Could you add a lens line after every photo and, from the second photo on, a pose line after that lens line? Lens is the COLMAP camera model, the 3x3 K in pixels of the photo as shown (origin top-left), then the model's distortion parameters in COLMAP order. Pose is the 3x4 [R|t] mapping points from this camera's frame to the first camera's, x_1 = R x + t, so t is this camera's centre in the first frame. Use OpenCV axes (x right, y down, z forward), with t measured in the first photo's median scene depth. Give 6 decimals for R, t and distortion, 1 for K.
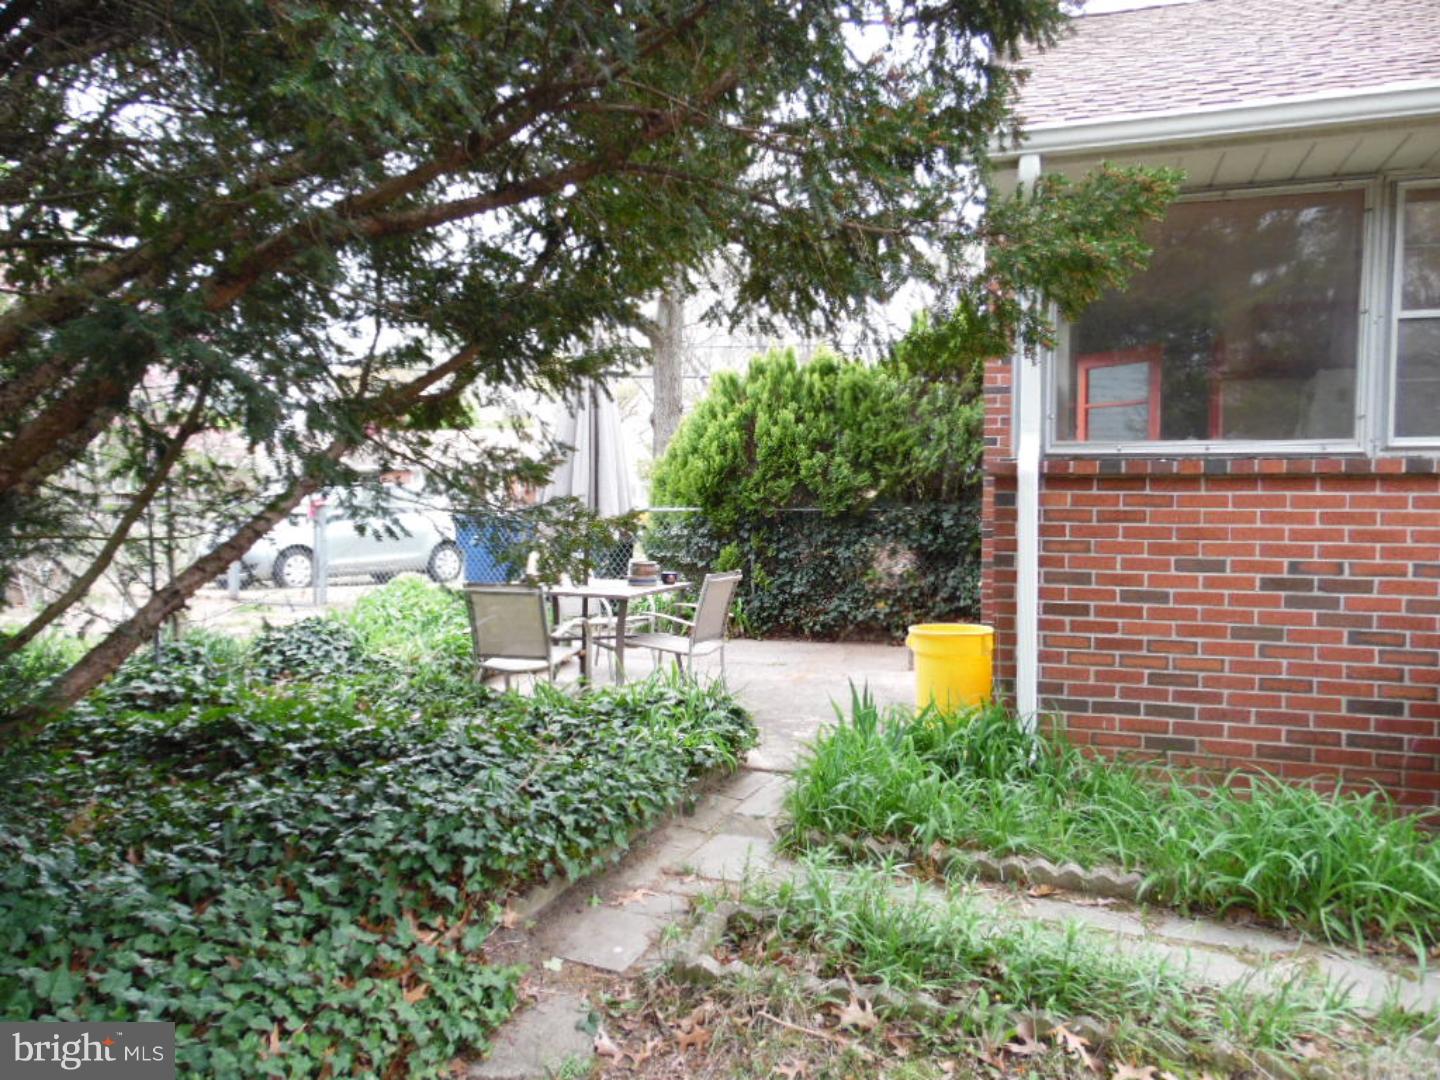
lens RADIAL K [[1067.1, 0, 723.5], [0, 1067.1, 538.4], [0, 0, 1]] dist [-0.009717, 0.029317]
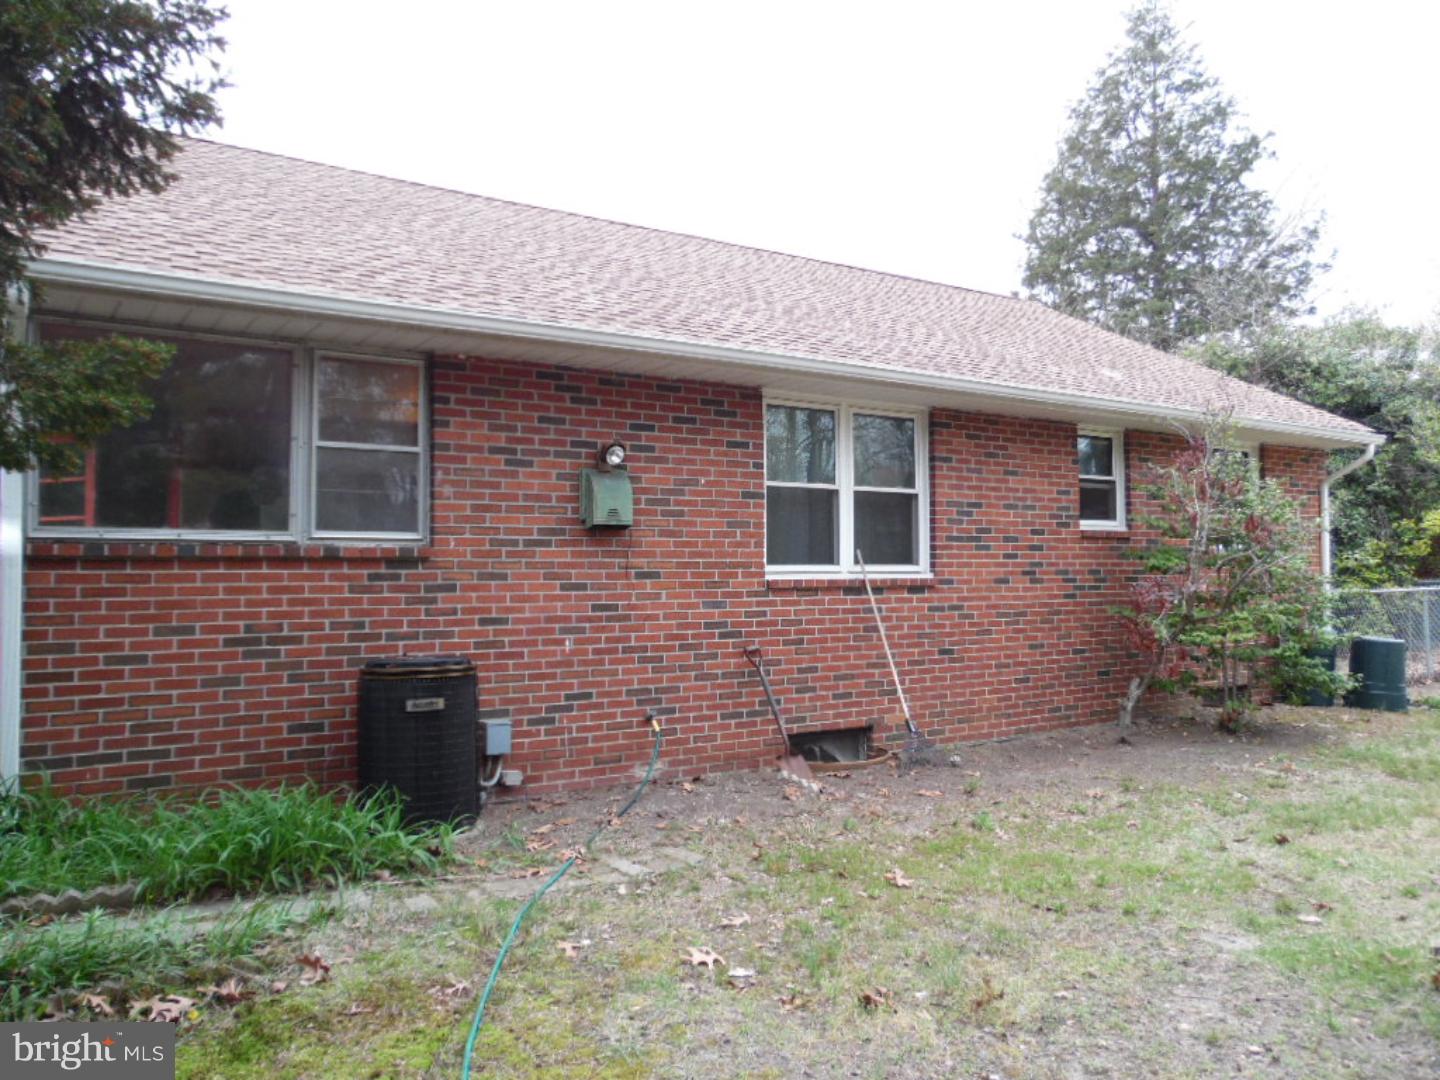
lens RADIAL K [[1067.1, 0, 725.4], [0, 1067.1, 542.4], [0, 0, 1]] dist [-0.009717, 0.029317]
pose [[0.603948, 0.011939, 0.796934, -0.155255], [0.032692, 0.998675, -0.039737, -0.006896], [-0.796353, 0.050052, 0.602757, -0.259845]]
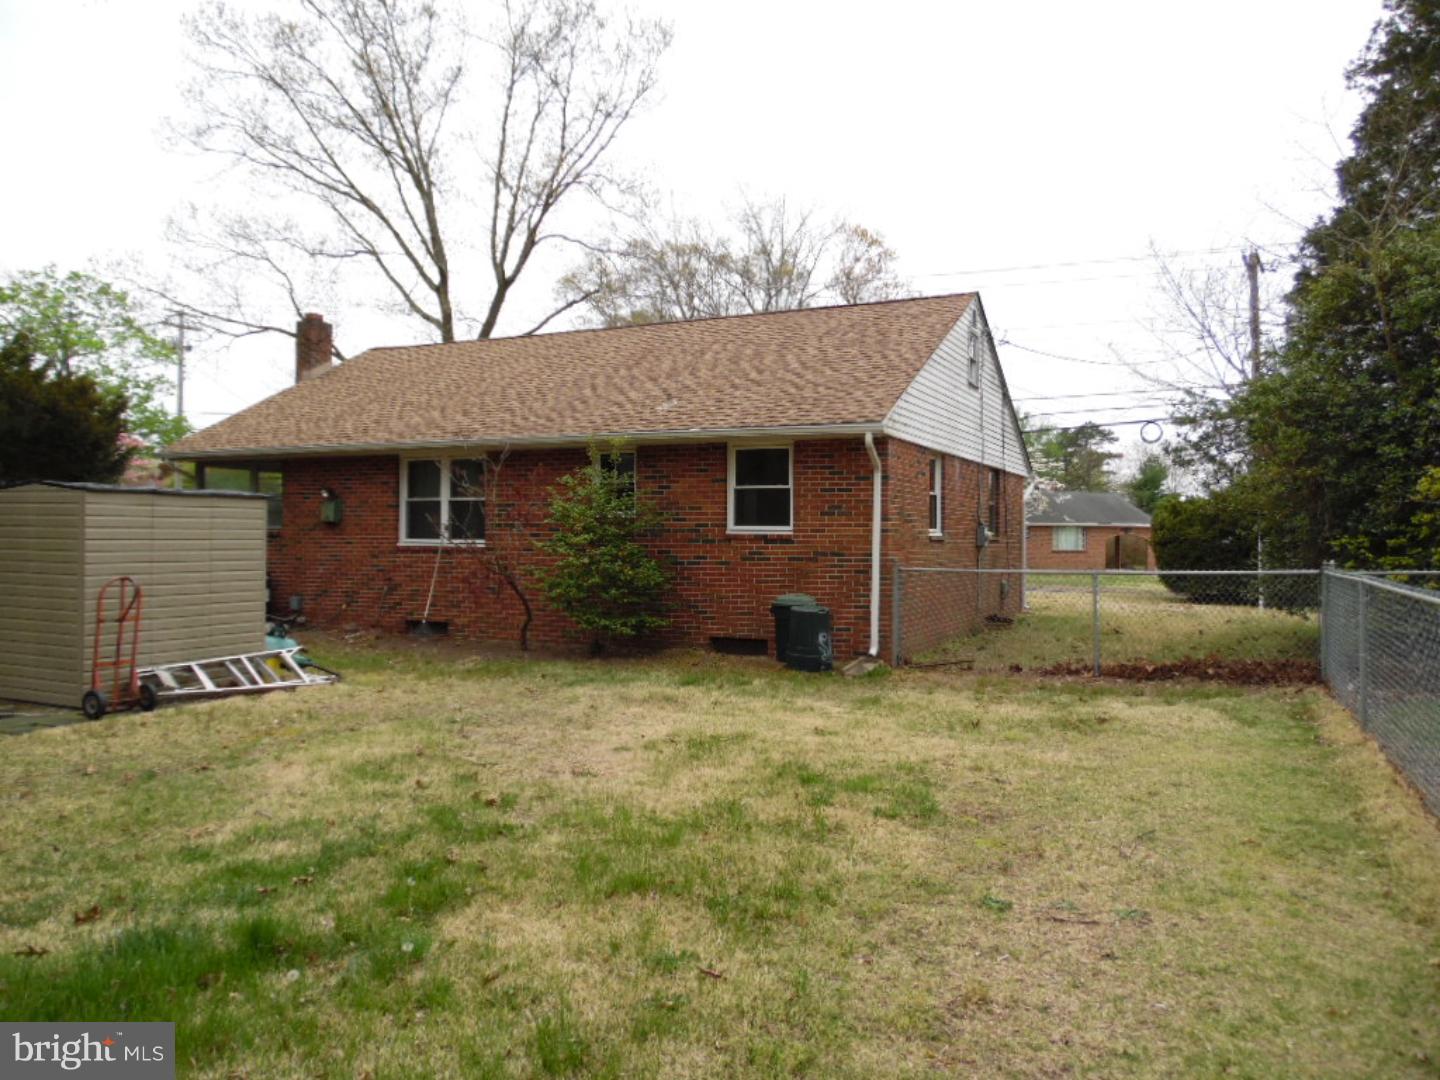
lens RADIAL K [[1067.1, 0, 720.3], [0, 1067.1, 539.1], [0, 0, 1]] dist [-0.009717, 0.029317]
pose [[0.993264, 0.011200, -0.115332, 2.794876], [-0.016399, 0.998887, -0.044229, 0.108052], [0.114708, 0.045822, 0.992342, -2.761175]]
